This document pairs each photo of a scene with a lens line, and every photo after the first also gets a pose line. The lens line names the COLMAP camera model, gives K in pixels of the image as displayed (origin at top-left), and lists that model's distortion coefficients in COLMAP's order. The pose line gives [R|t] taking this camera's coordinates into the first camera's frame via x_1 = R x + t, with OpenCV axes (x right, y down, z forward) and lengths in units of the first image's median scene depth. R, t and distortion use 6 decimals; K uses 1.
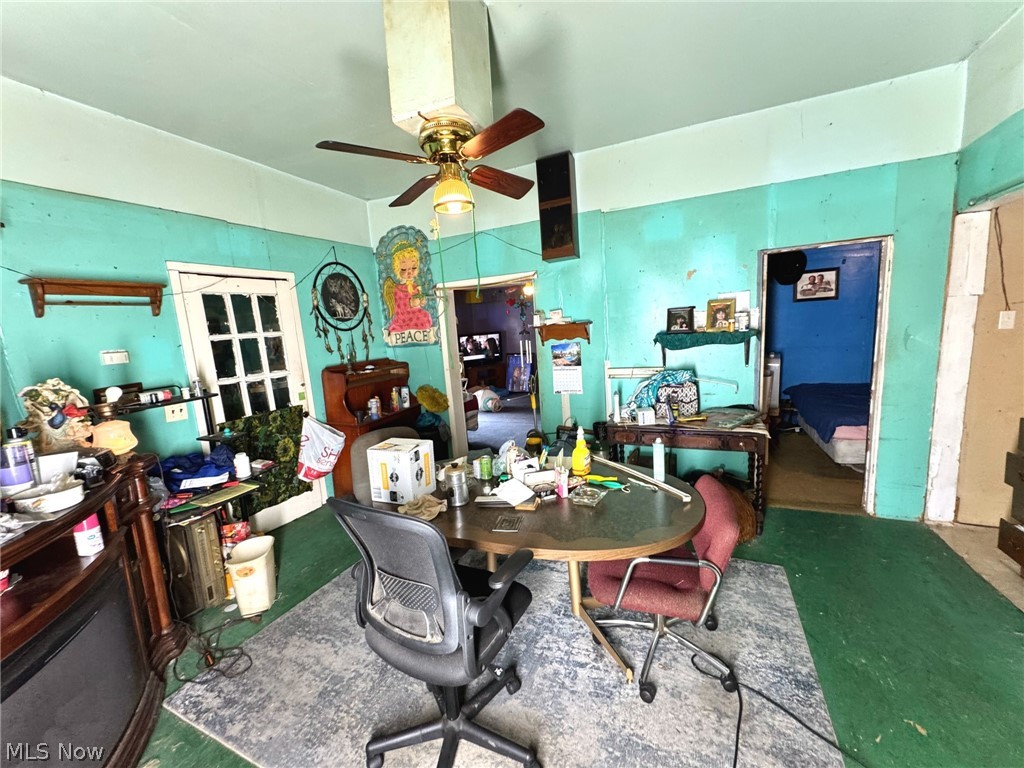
lens RADIAL K [[413.3, 0, 512.7], [0, 413.3, 382.1], [0, 0, 1]] dist [0.000453, -0.000455]
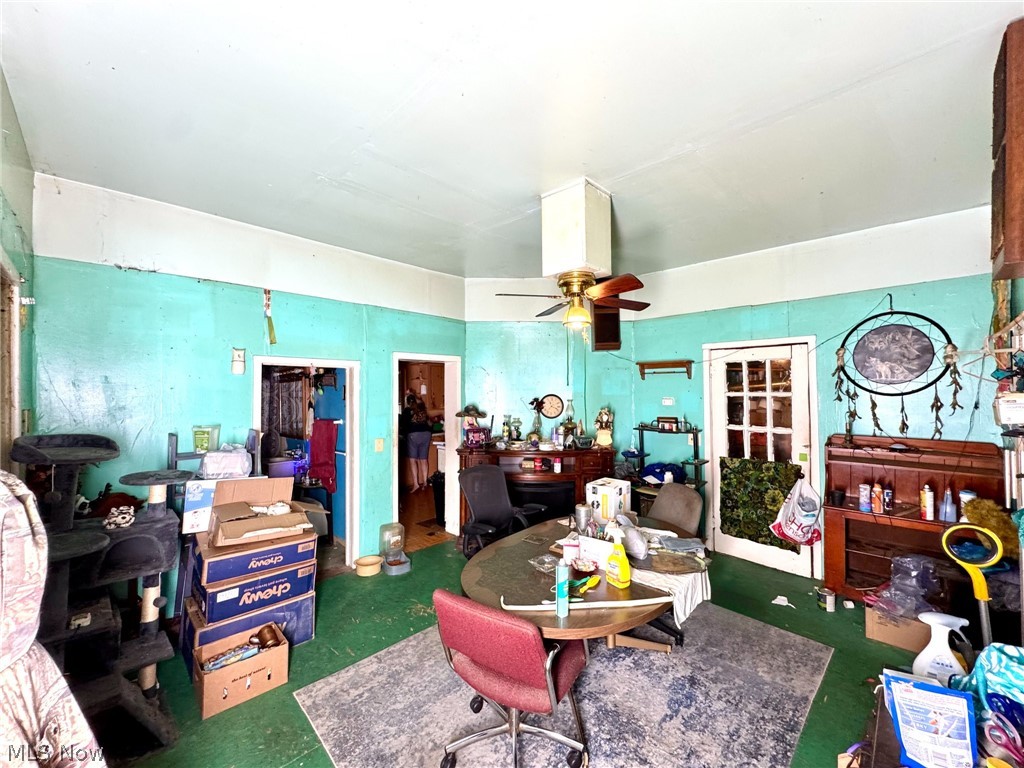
lens RADIAL K [[413.3, 0, 511.9], [0, 413.3, 386.8], [0, 0, 1]] dist [0.000453, -0.000455]
pose [[-0.341466, 0.060887, -0.937920, 0.689064], [-0.105862, 0.989058, 0.102748, -0.169879], [0.933913, 0.134375, -0.331284, 0.678322]]
